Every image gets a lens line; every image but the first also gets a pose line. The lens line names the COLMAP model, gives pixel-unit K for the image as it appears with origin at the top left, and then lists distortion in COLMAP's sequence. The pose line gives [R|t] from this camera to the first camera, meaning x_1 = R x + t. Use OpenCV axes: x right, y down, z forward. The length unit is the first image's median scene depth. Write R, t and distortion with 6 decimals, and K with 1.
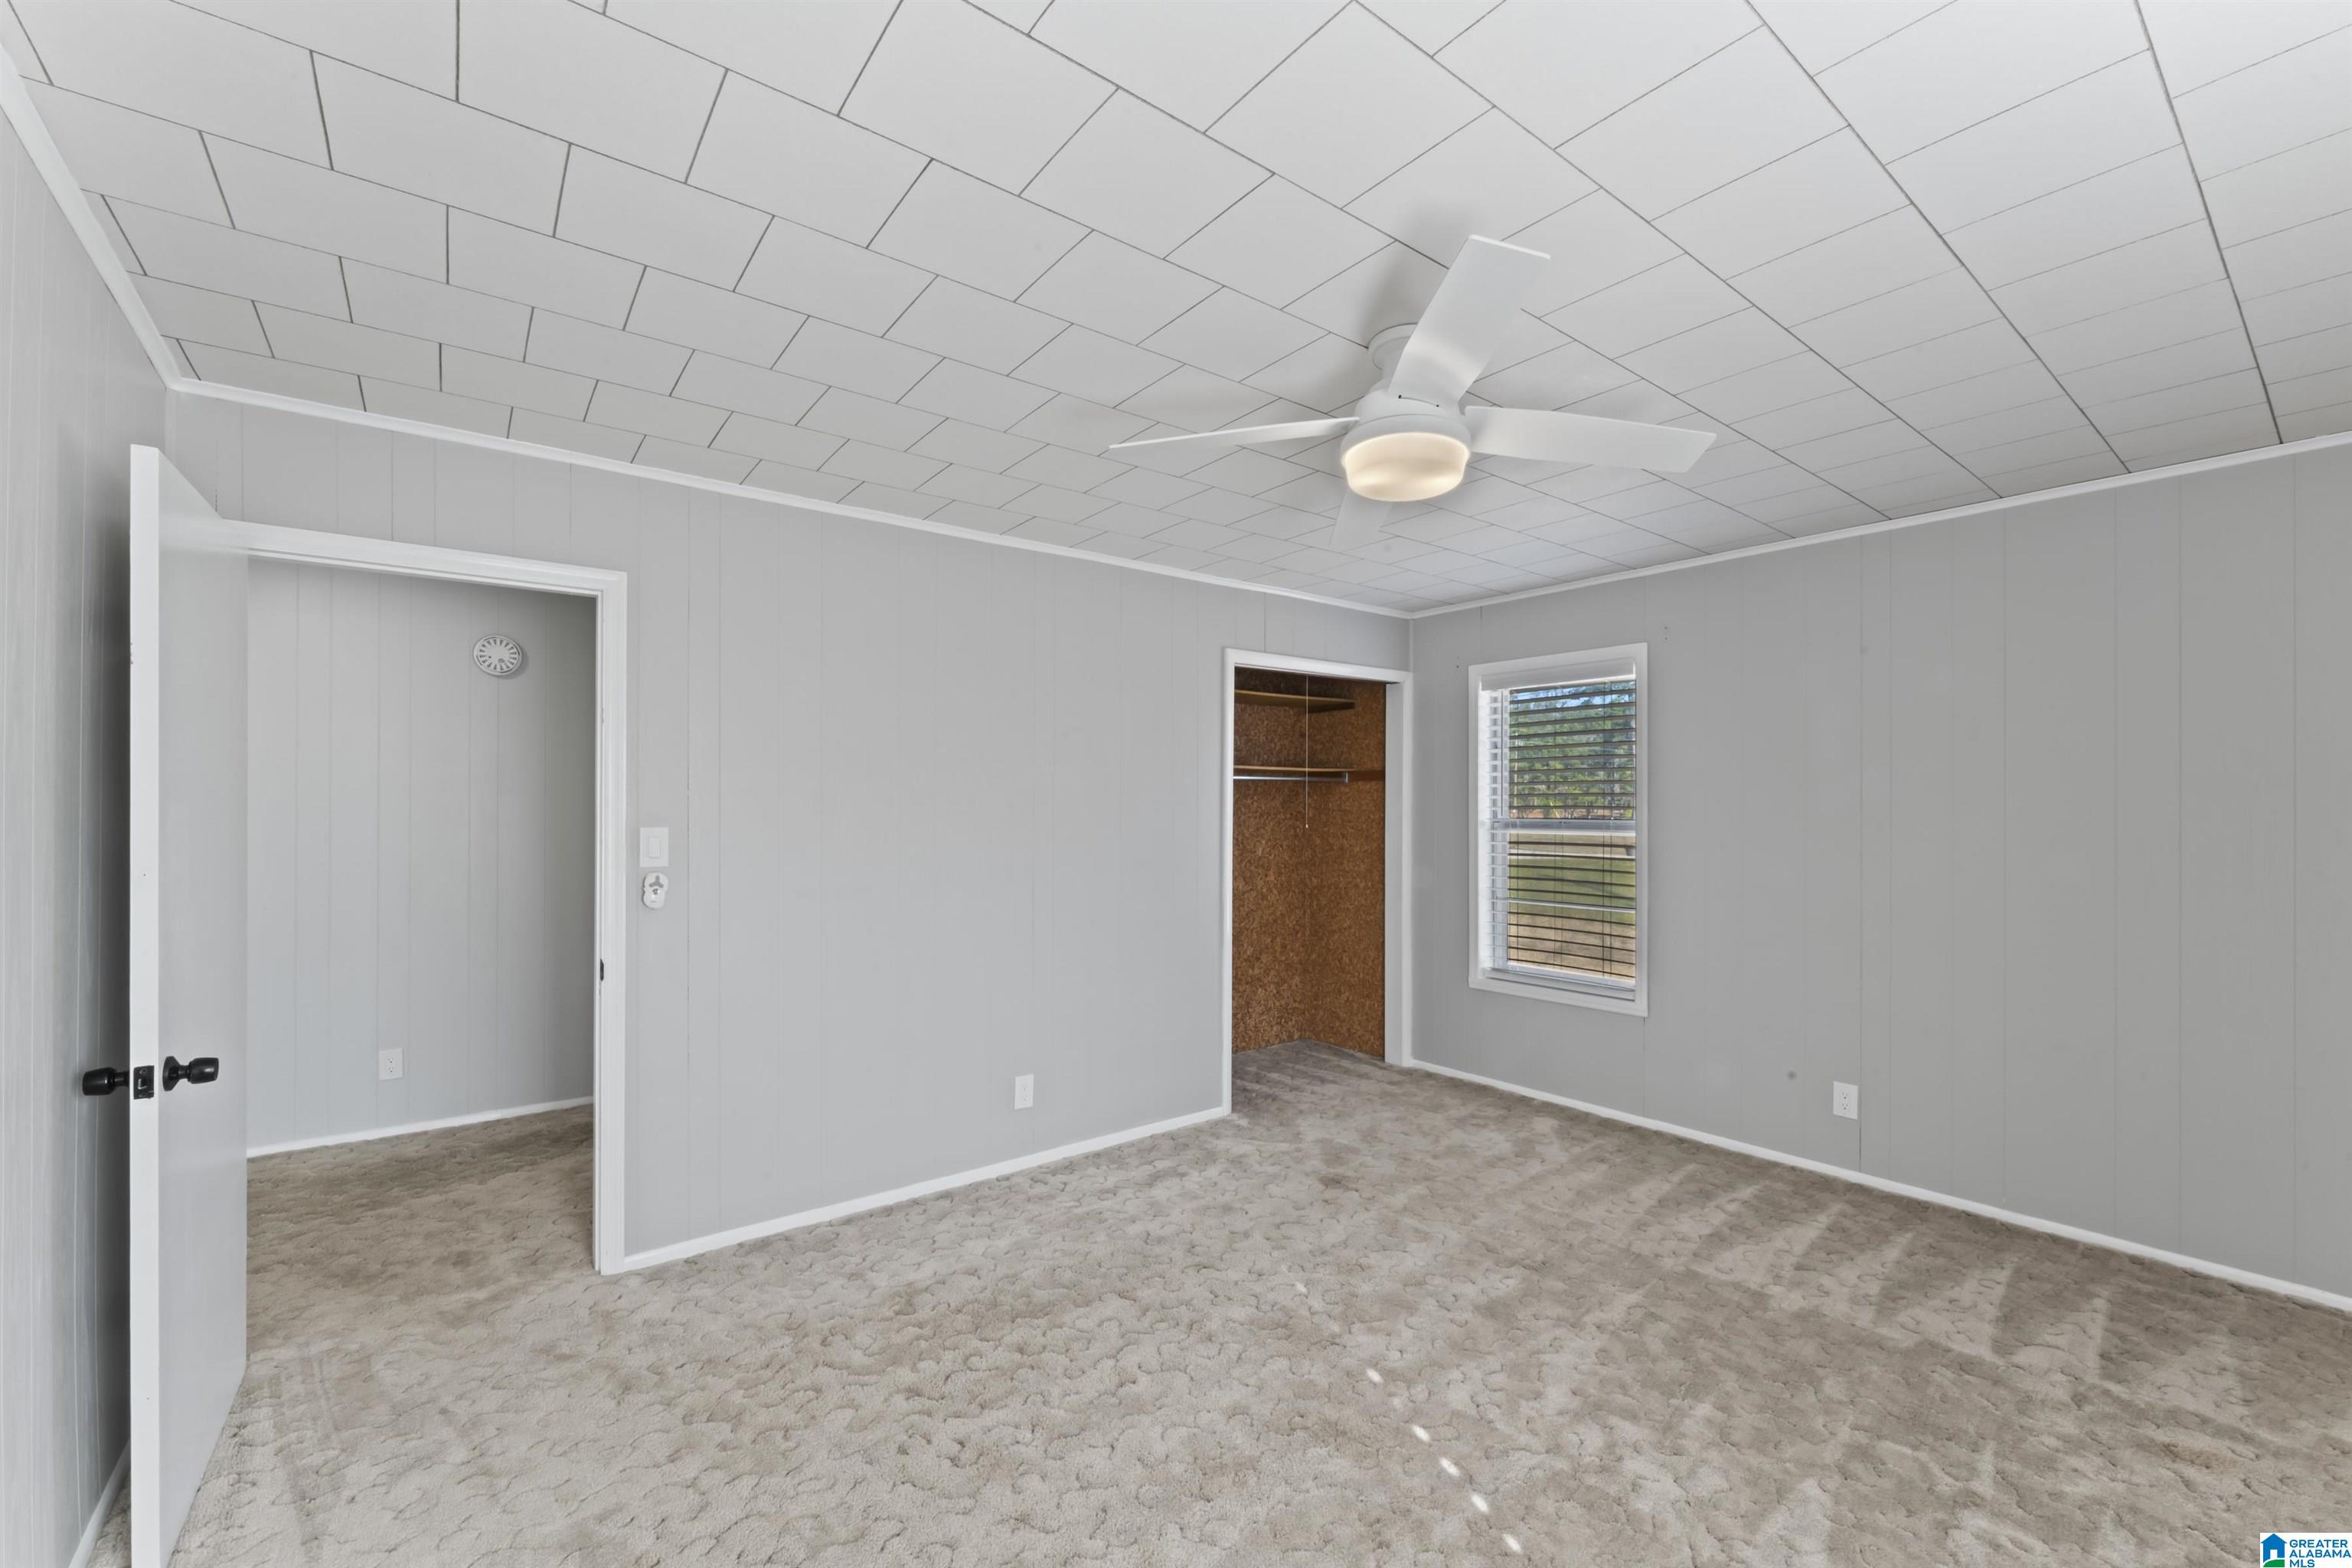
lens RADIAL K [[953.8, 0, 1169.6], [0, 953.8, 799.6], [0, 0, 1]] dist [-0.001097, 0.000789]
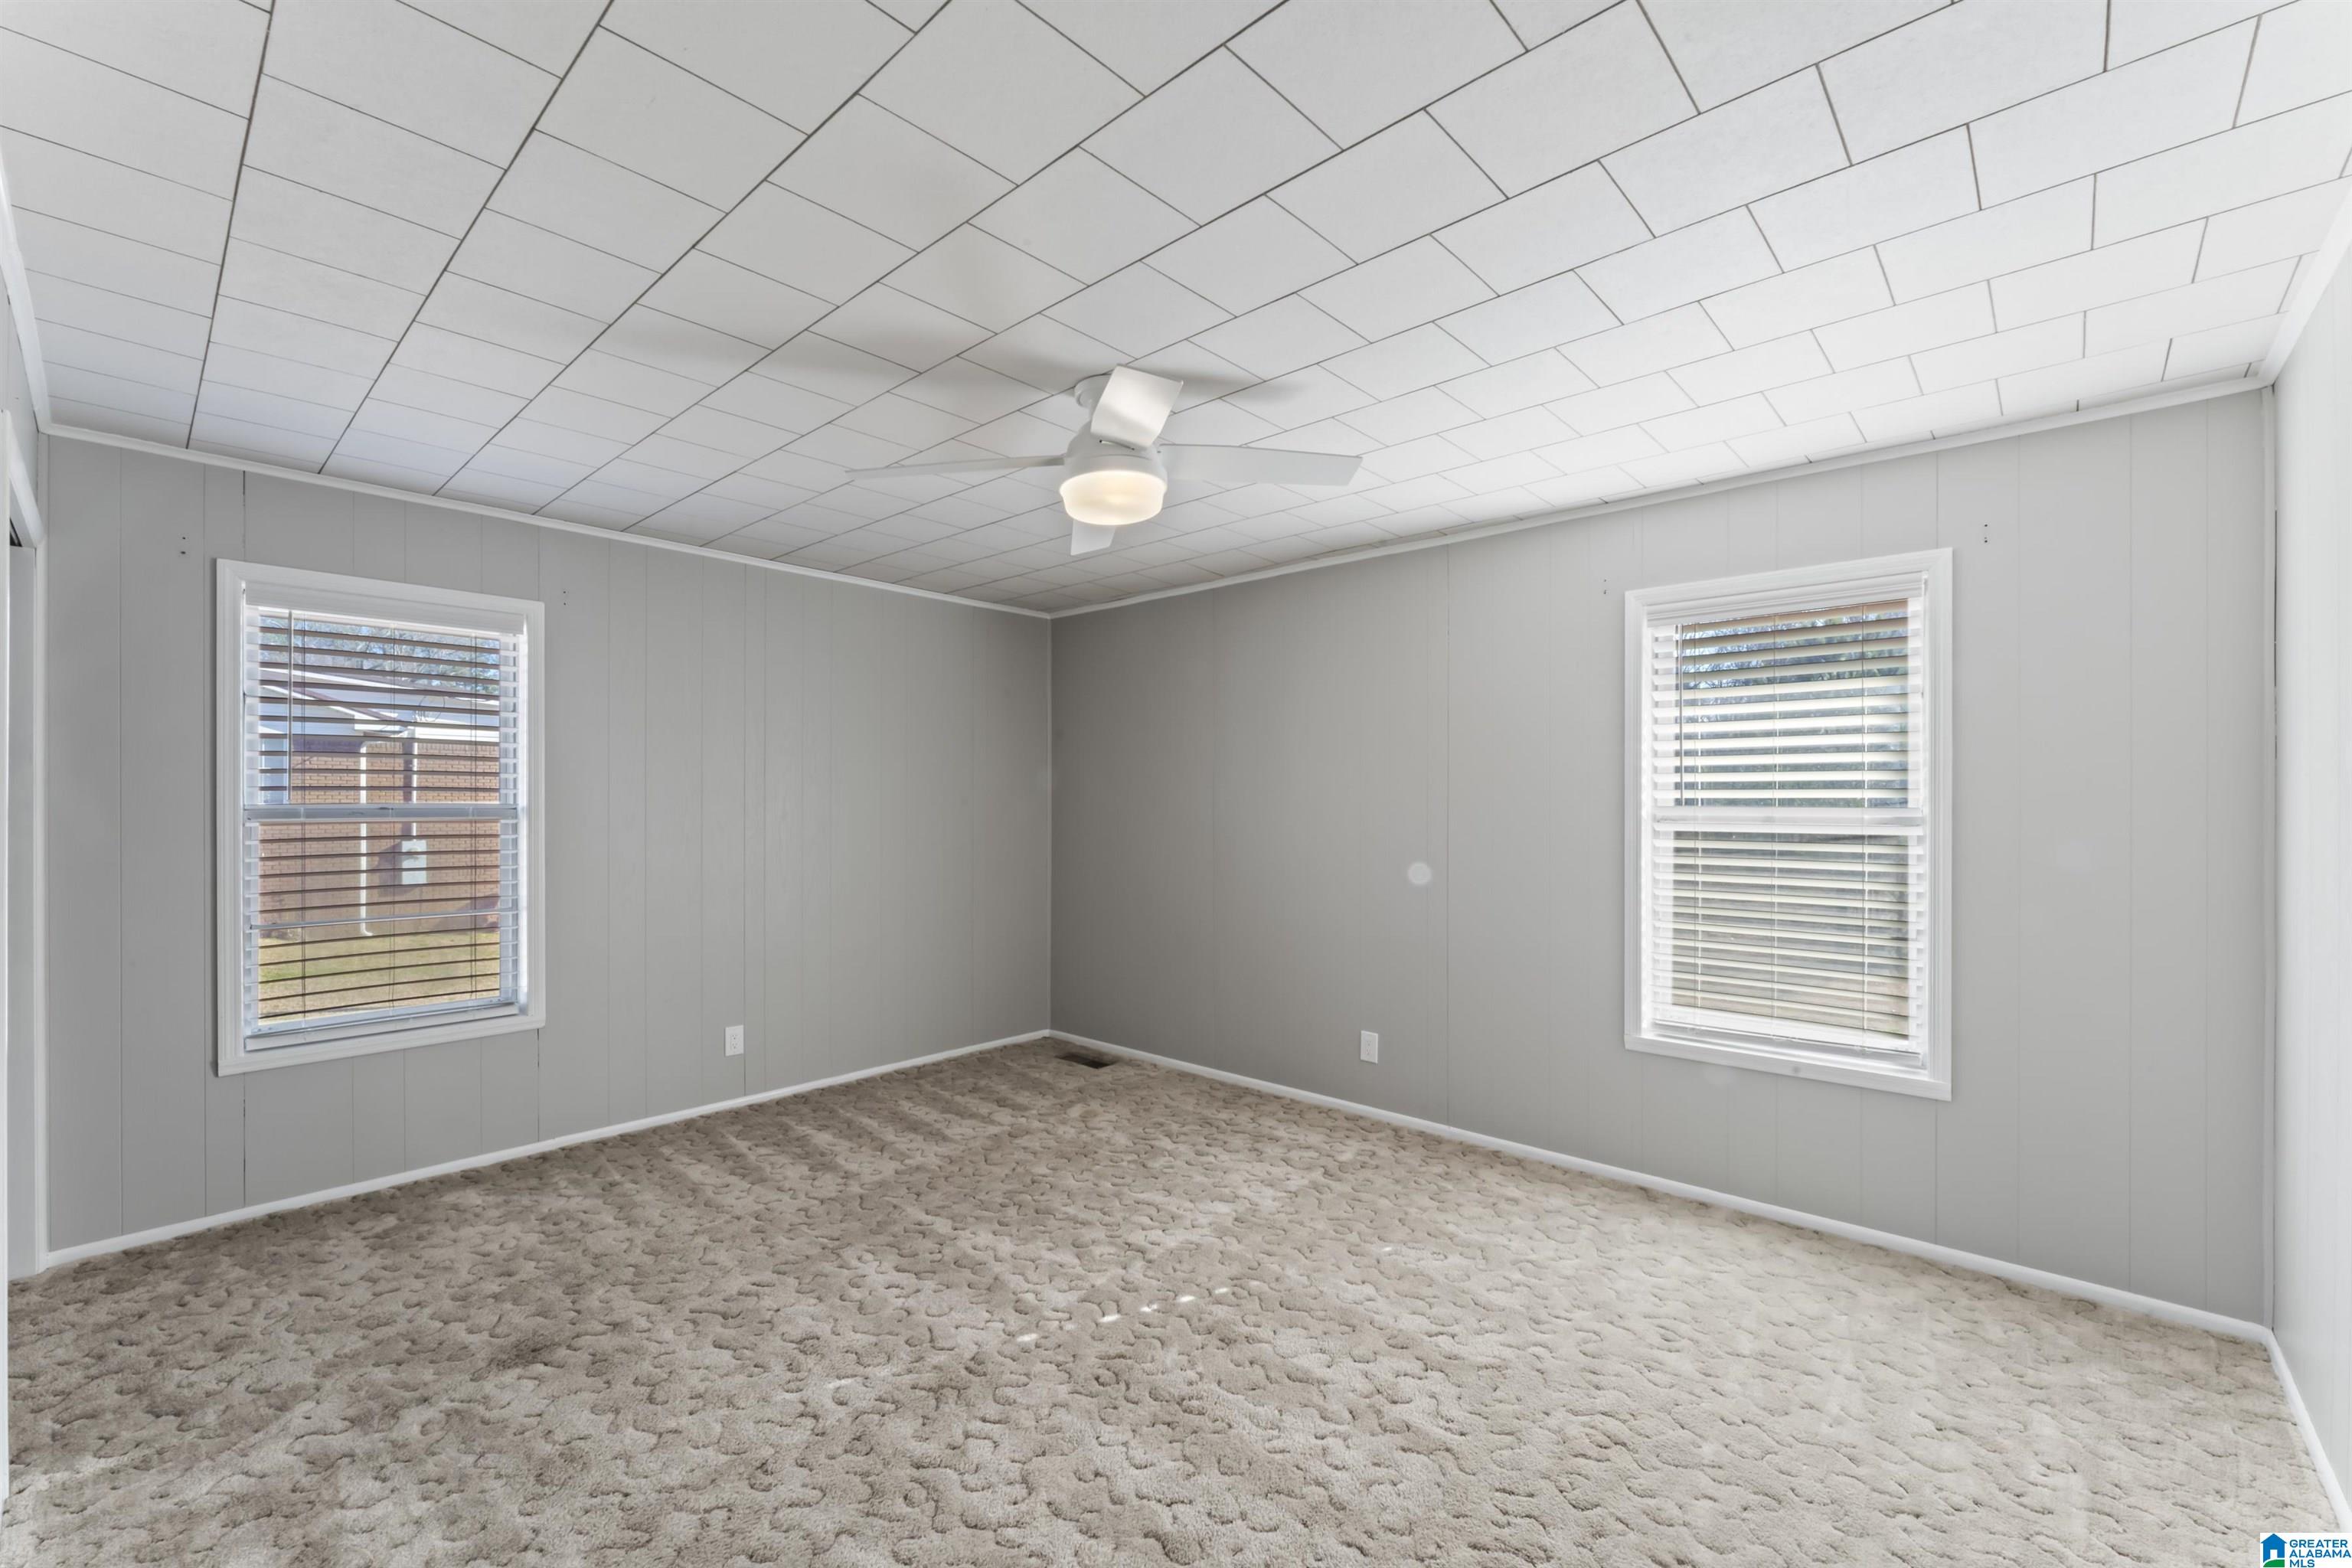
lens RADIAL K [[953.8, 0, 1171.5], [0, 953.8, 789.1], [0, 0, 1]] dist [-0.001097, 0.000789]
pose [[-0.164722, 0.011965, 0.986267, -0.620082], [-0.014345, 0.999792, -0.014525, 0.016311], [-0.986236, -0.016540, -0.164516, 0.761048]]
